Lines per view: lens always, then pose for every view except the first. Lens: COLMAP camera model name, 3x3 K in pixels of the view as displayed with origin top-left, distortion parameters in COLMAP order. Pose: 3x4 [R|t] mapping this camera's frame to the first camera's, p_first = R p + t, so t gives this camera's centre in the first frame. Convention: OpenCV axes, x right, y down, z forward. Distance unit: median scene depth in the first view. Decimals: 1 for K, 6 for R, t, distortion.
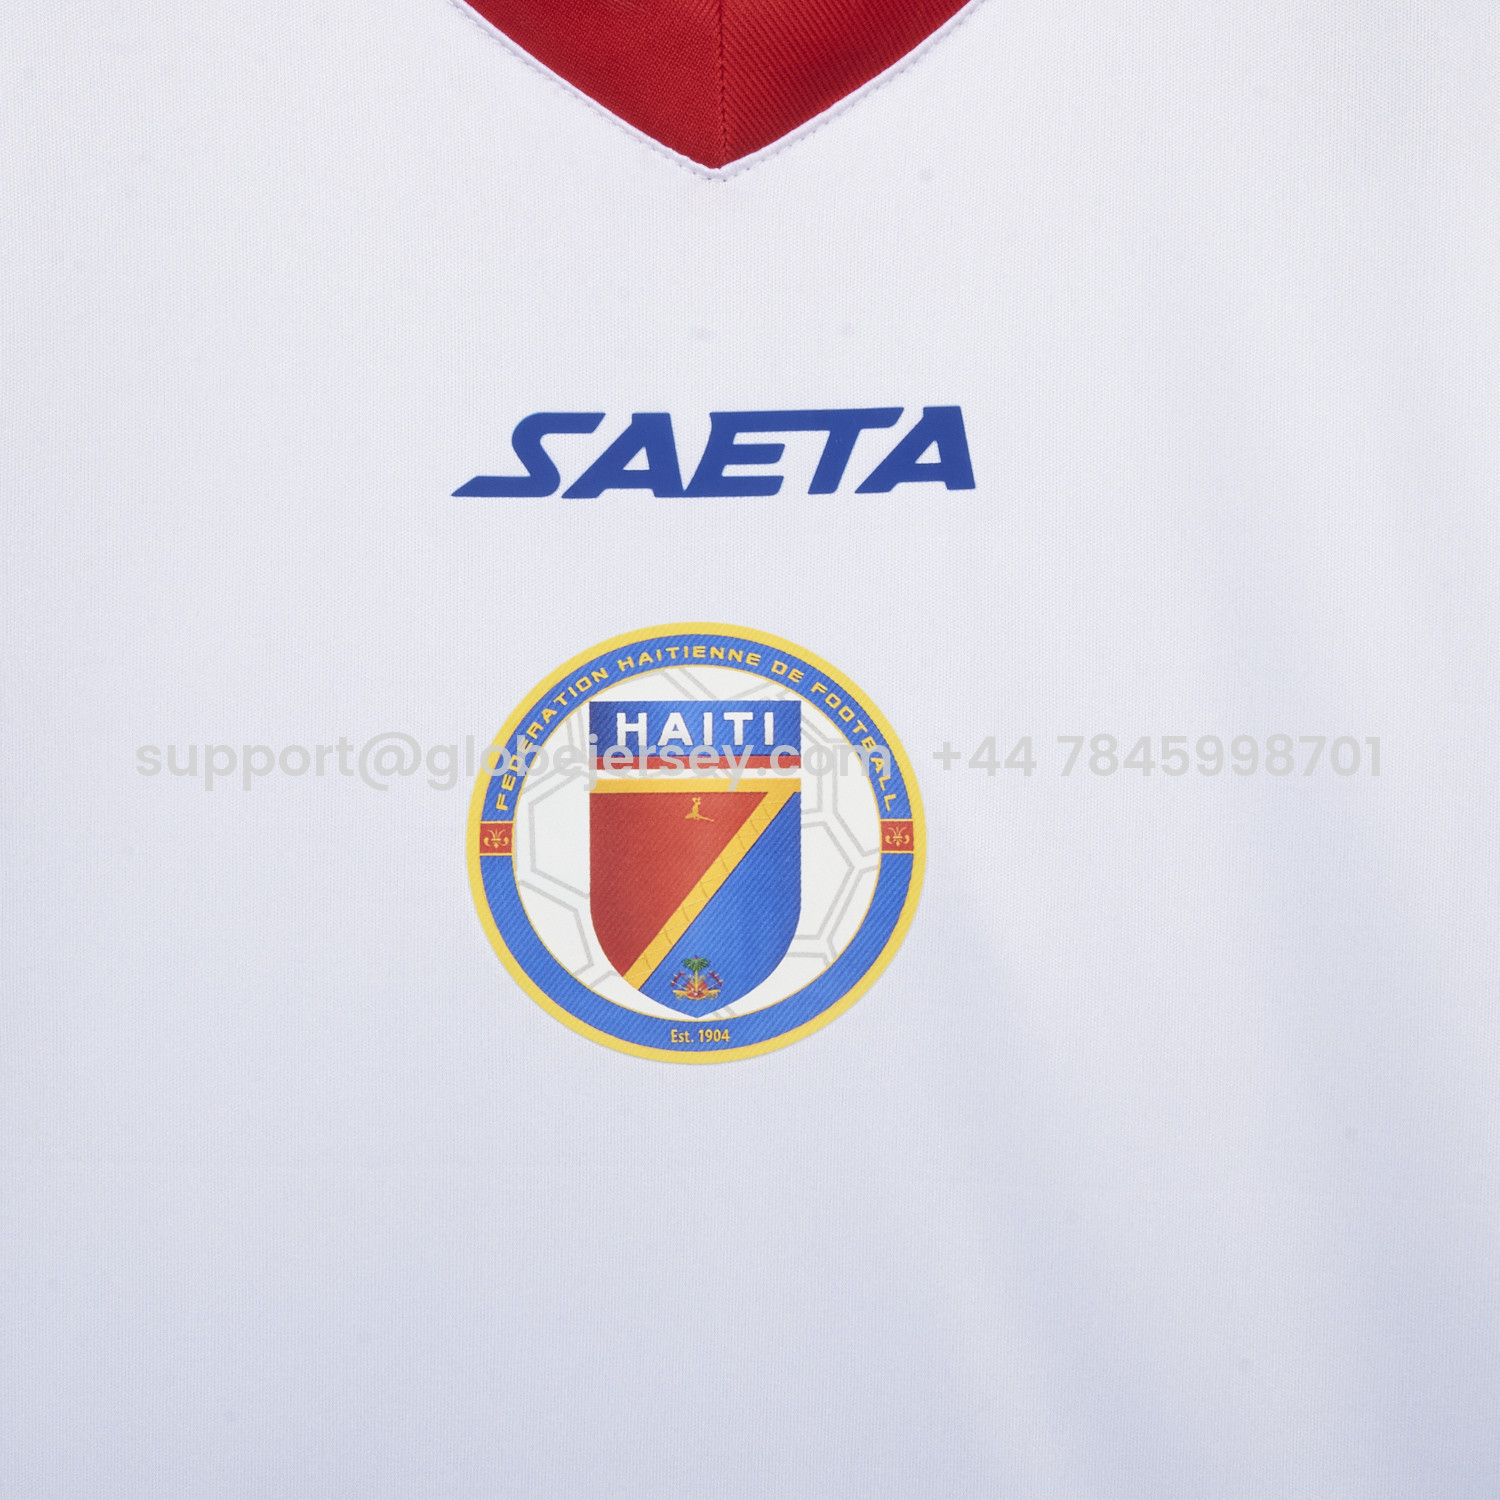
lens RADIAL K [[2900.0, 0, 749.2], [0, 2900.0, 748.3], [0, 0, 1]] dist [-0.048213, 0.000000]
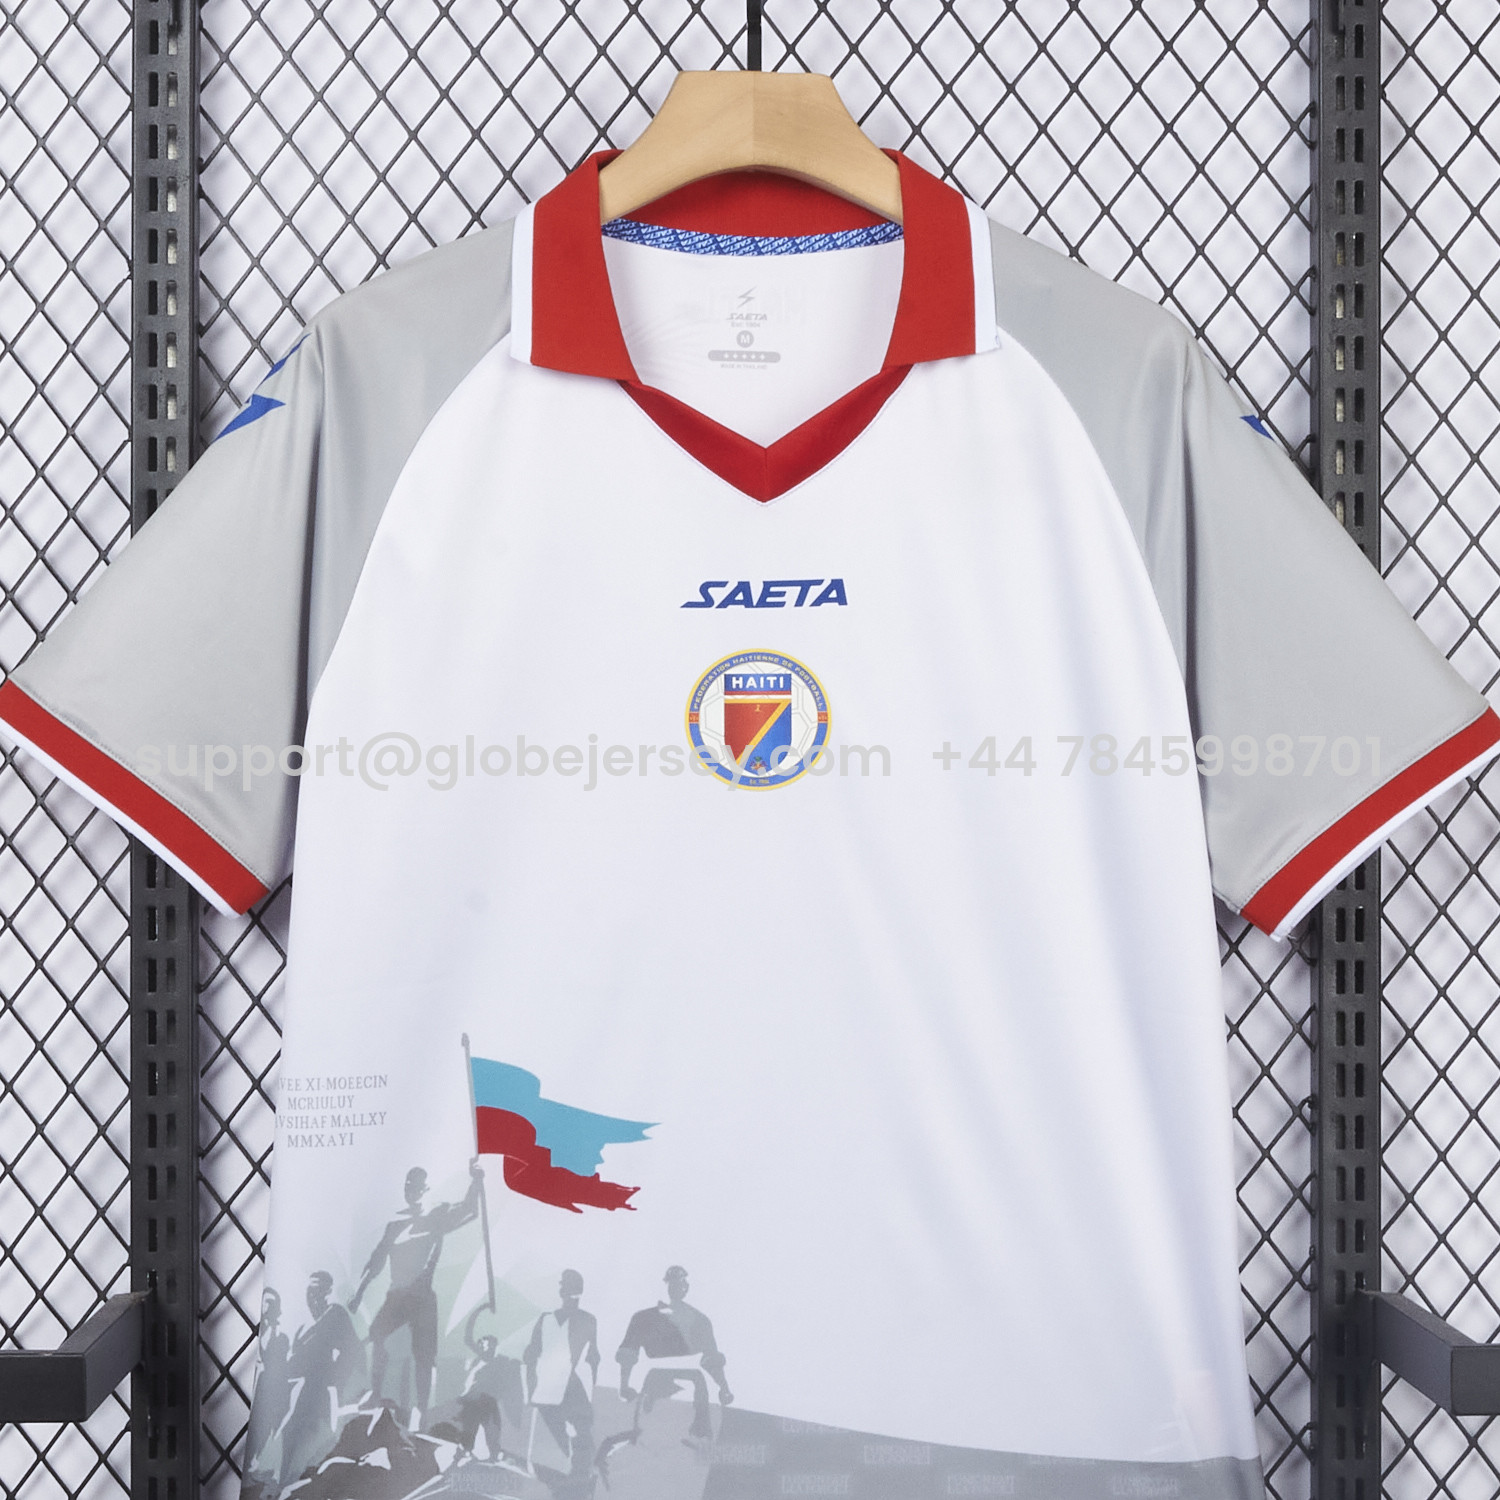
lens RADIAL K [[4929.8, 0, 757.6], [0, 4929.8, 736.5], [0, 0, 1]] dist [0.065663, 0.000000]
pose [[0.999971, -0.001019, 0.007508, -0.058627], [0.001130, 0.999888, -0.014911, 0.130401], [-0.007492, 0.014919, 0.999861, -4.294576]]
